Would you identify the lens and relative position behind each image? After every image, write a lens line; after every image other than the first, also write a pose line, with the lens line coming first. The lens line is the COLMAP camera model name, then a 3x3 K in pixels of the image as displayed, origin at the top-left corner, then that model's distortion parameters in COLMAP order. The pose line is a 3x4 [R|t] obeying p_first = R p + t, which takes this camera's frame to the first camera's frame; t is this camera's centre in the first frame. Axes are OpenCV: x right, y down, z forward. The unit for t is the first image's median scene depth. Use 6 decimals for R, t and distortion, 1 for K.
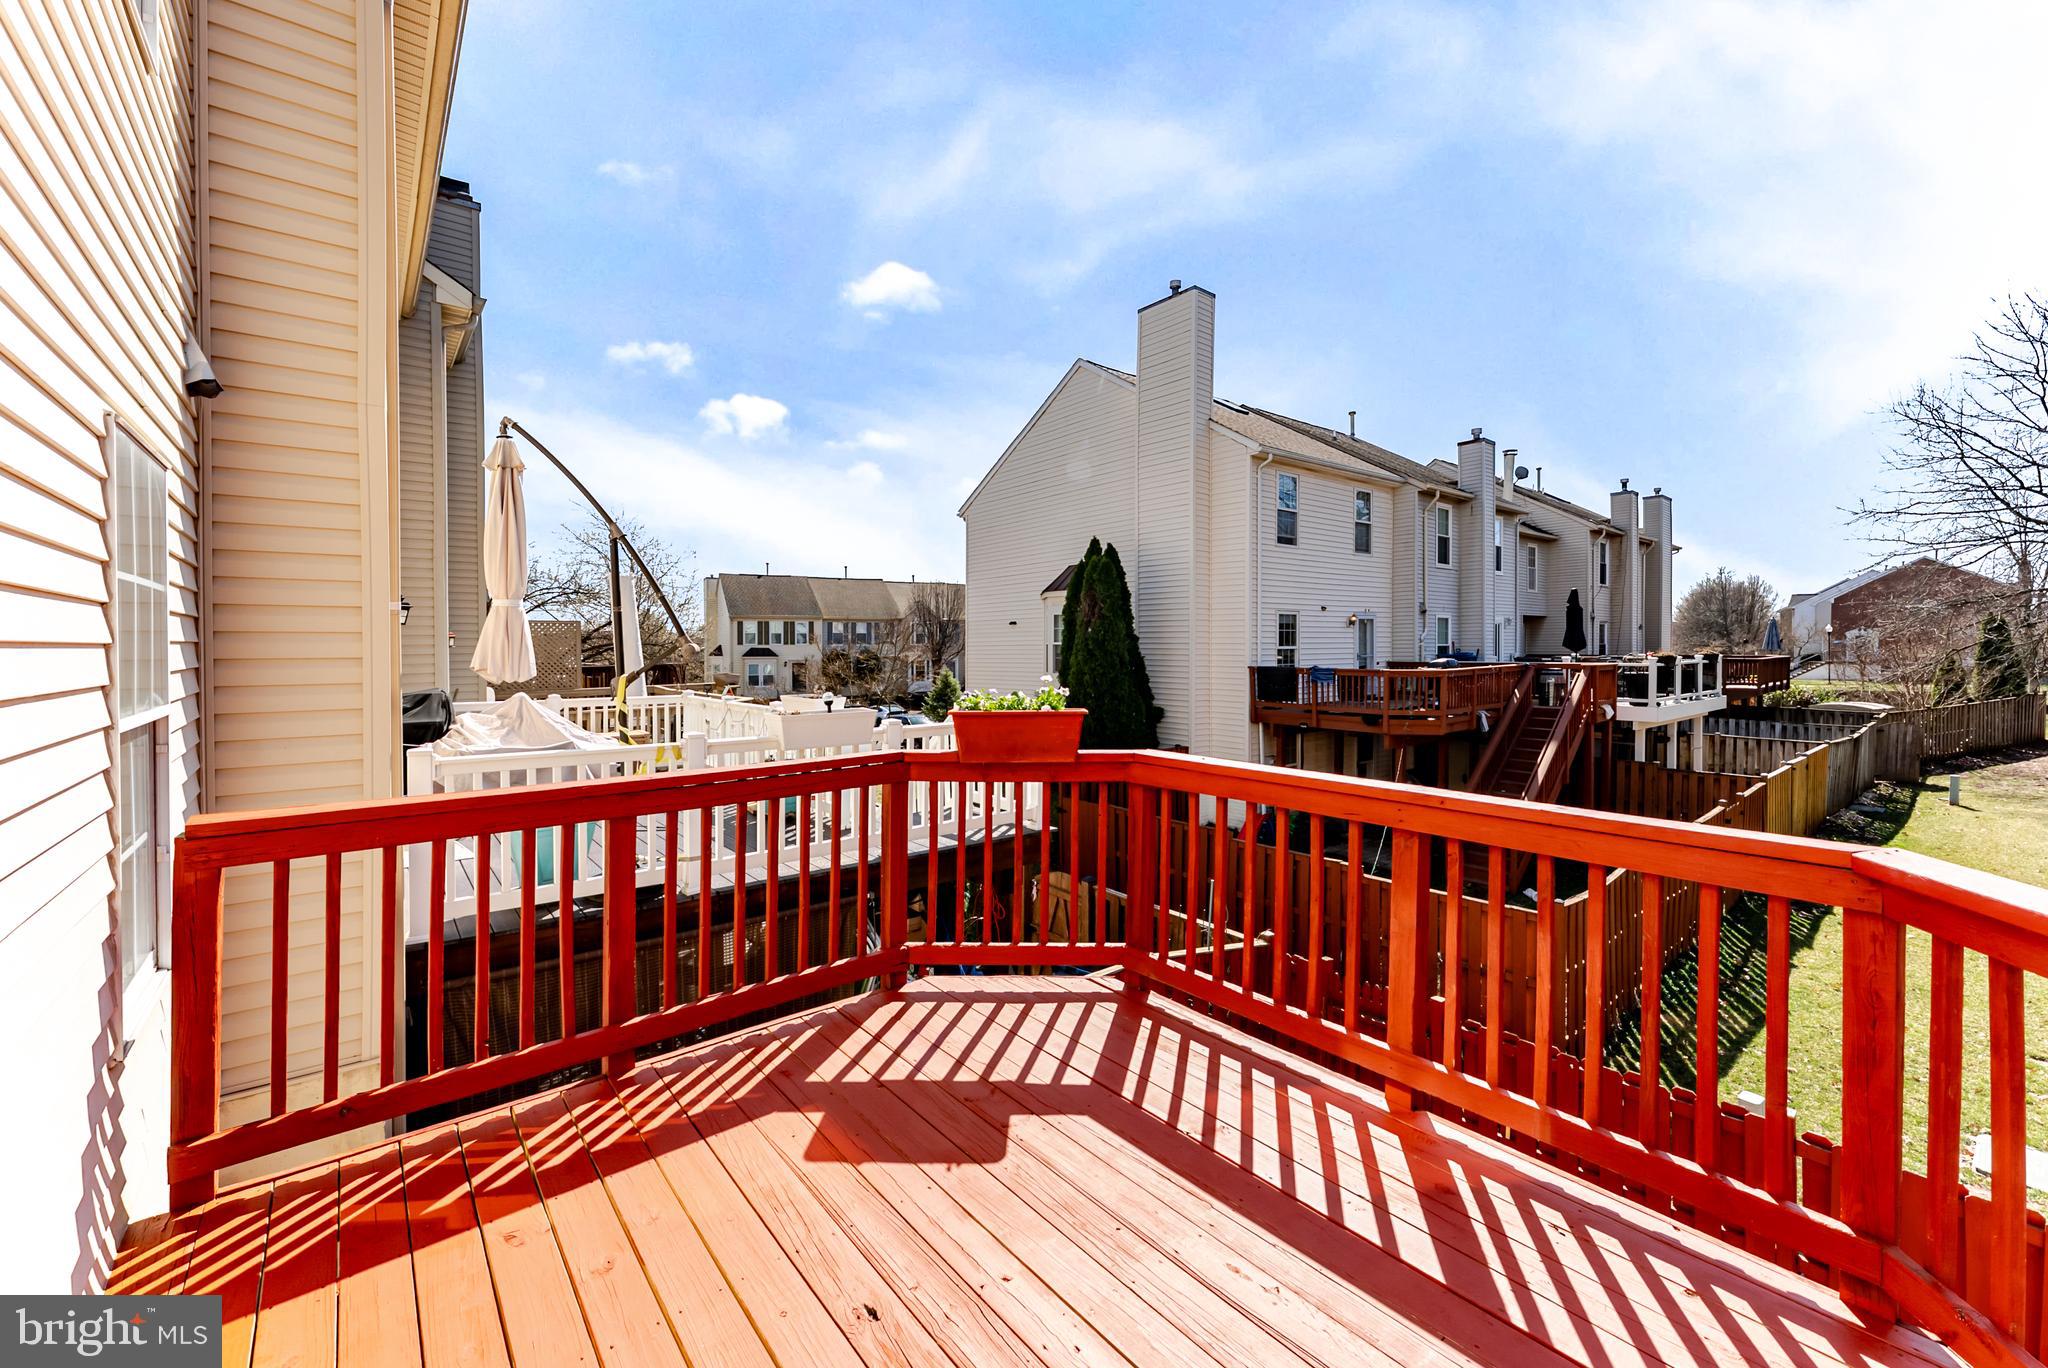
lens RADIAL K [[834.8, 0, 1027.4], [0, 834.8, 659.0], [0, 0, 1]] dist [0.000809, 0.000021]
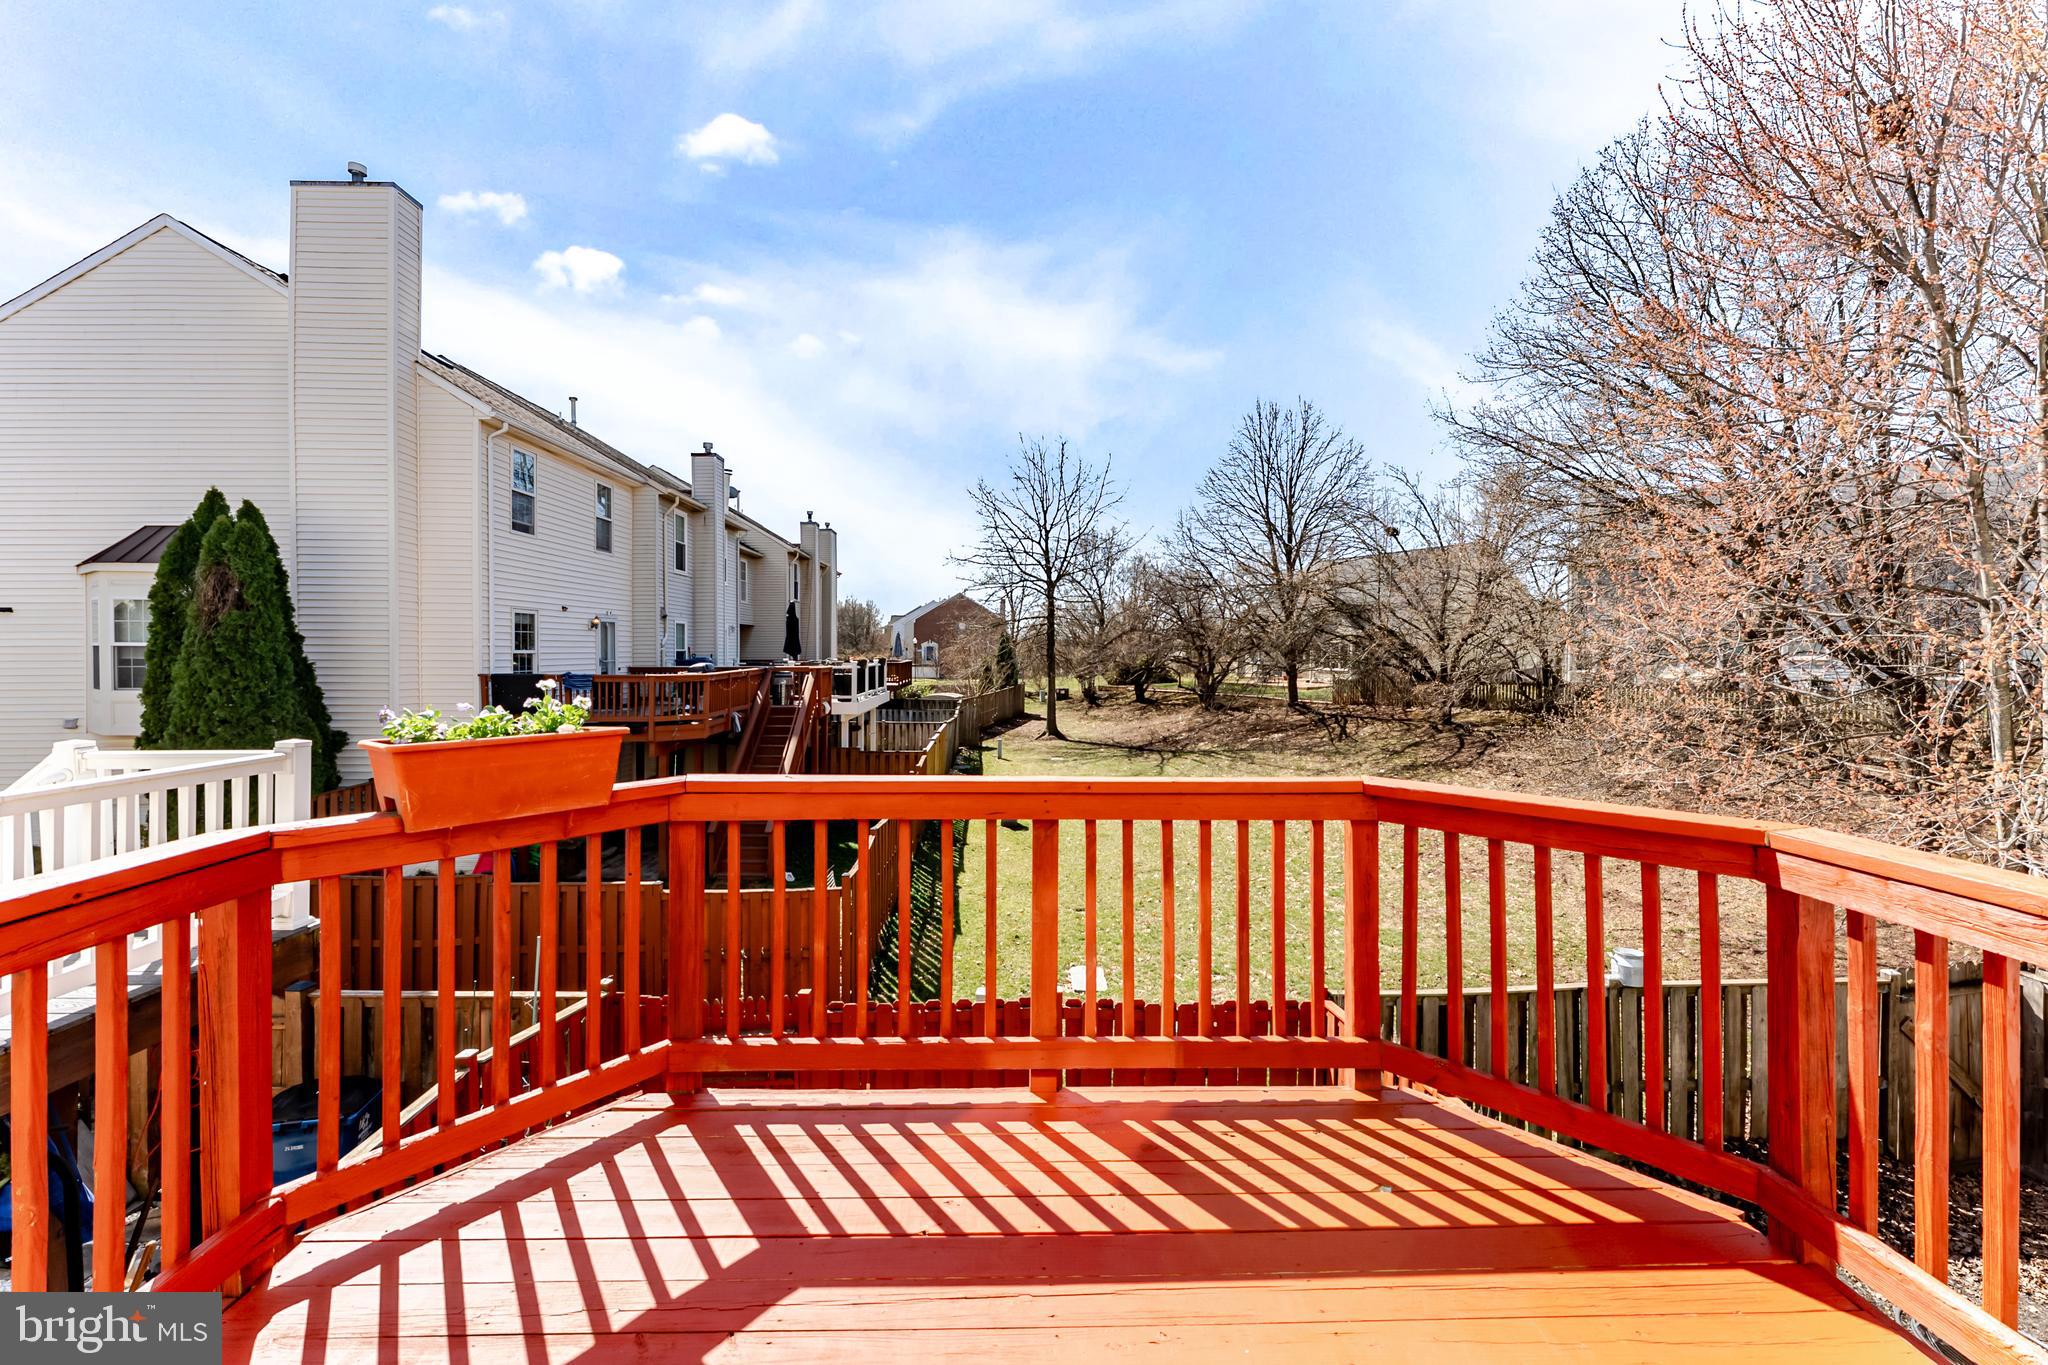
lens RADIAL K [[831.1, 0, 1024.7], [0, 831.1, 672.8], [0, 0, 1]] dist [0.000621, -0.000133]
pose [[0.609498, -0.015319, 0.792640, -0.060457], [0.009045, 0.999883, 0.012368, 0.002124], [-0.792736, -0.000369, 0.609565, 0.067791]]
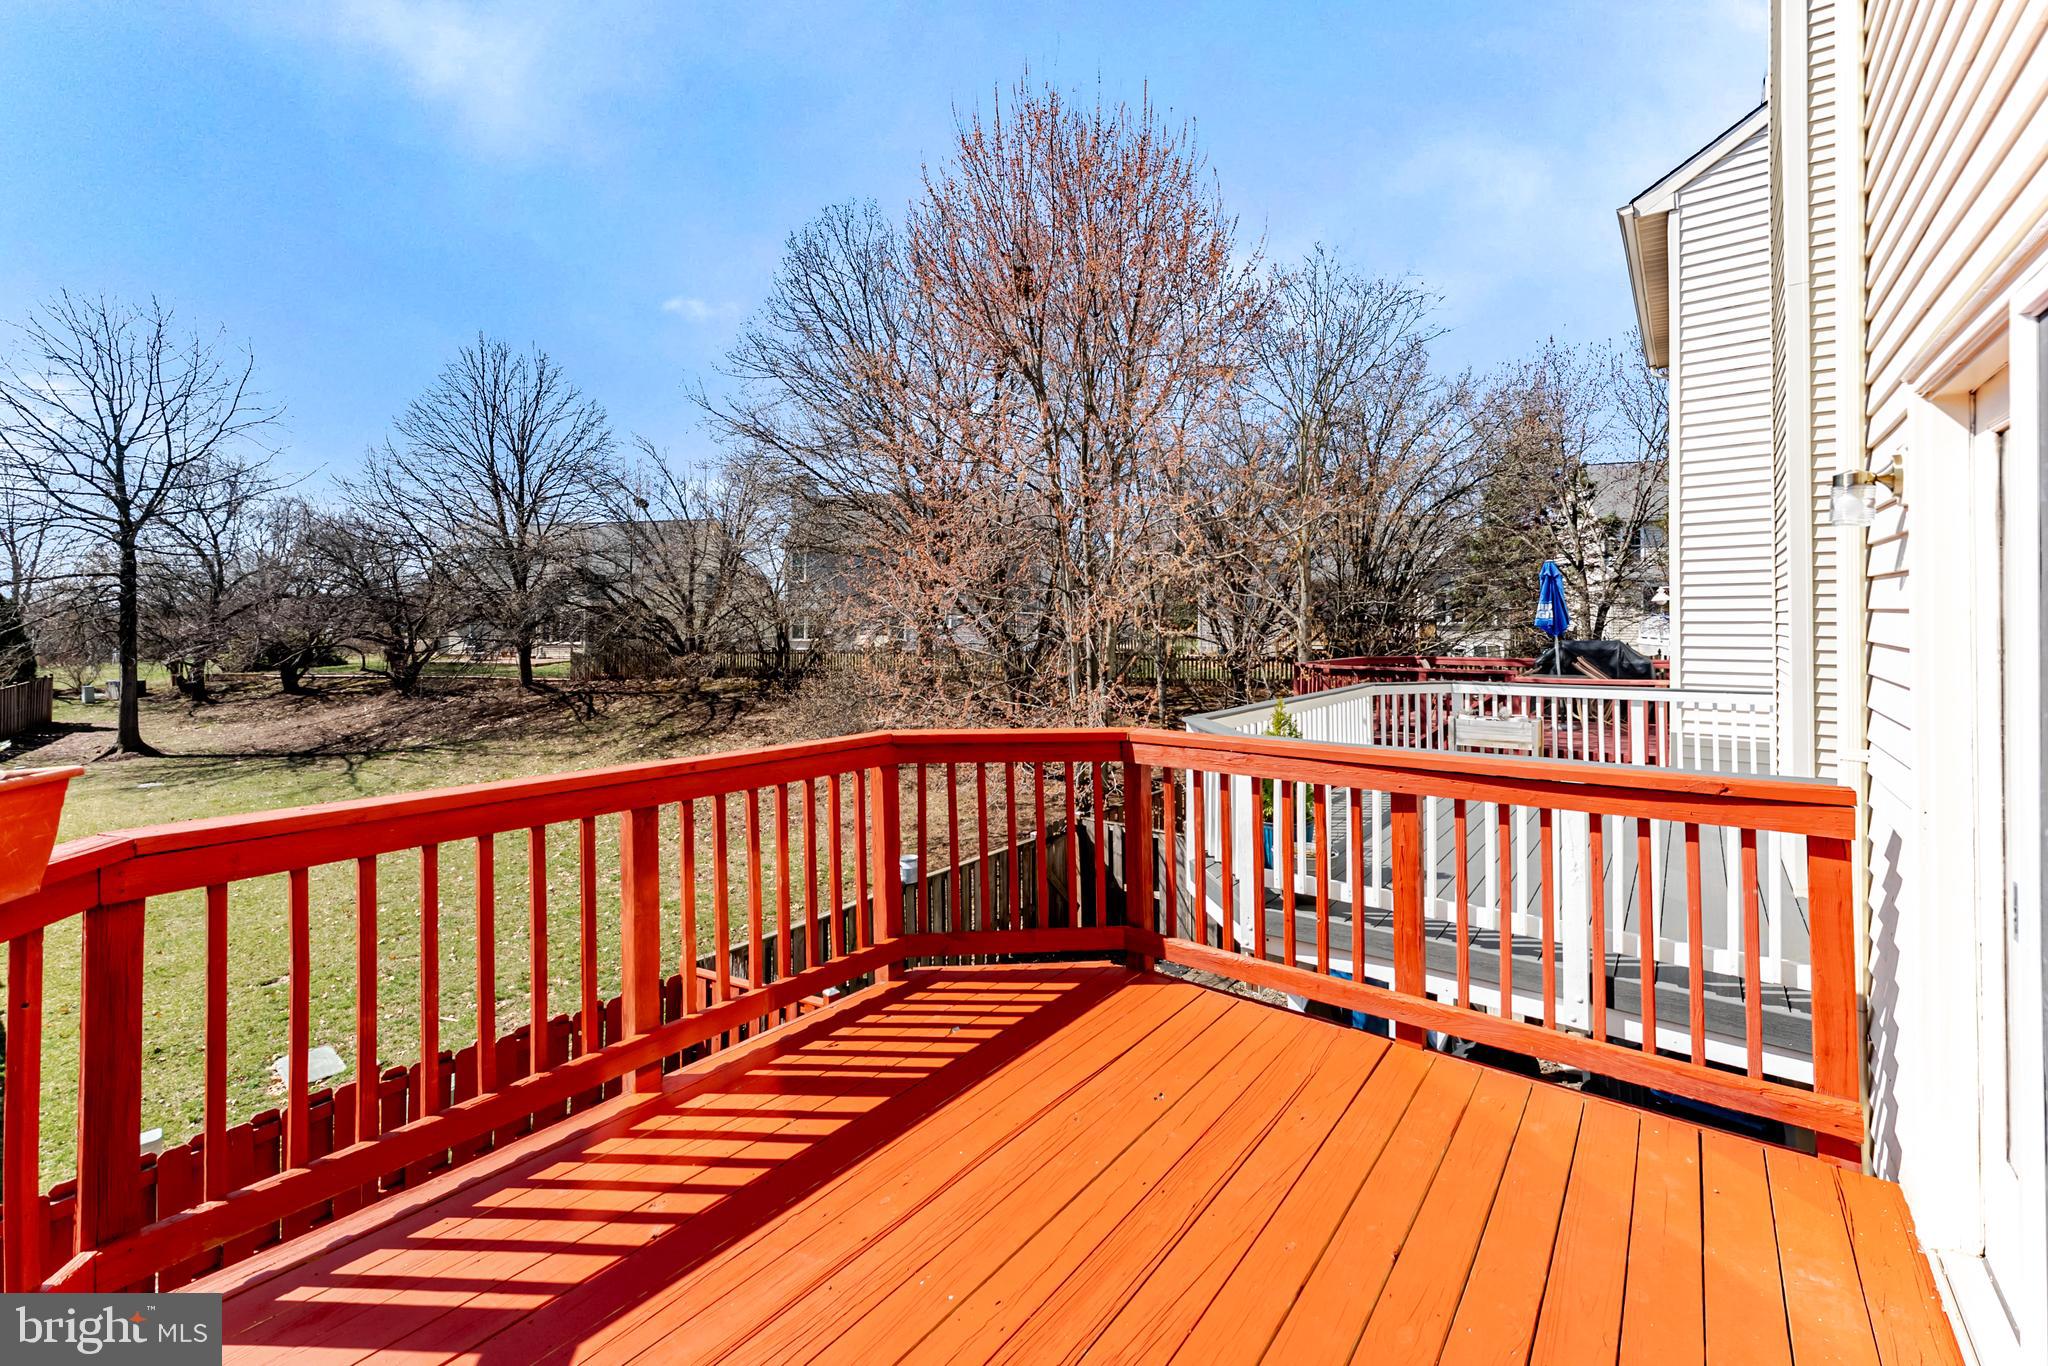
lens RADIAL K [[854.9, 0, 1031.5], [0, 854.9, 620.4], [0, 0, 1]] dist [0.000341, -0.000153]
pose [[-0.229395, 0.006143, 0.973314, -0.108154], [0.020423, 0.999790, -0.001496, -0.001262], [-0.973119, 0.019535, -0.229472, 0.131033]]
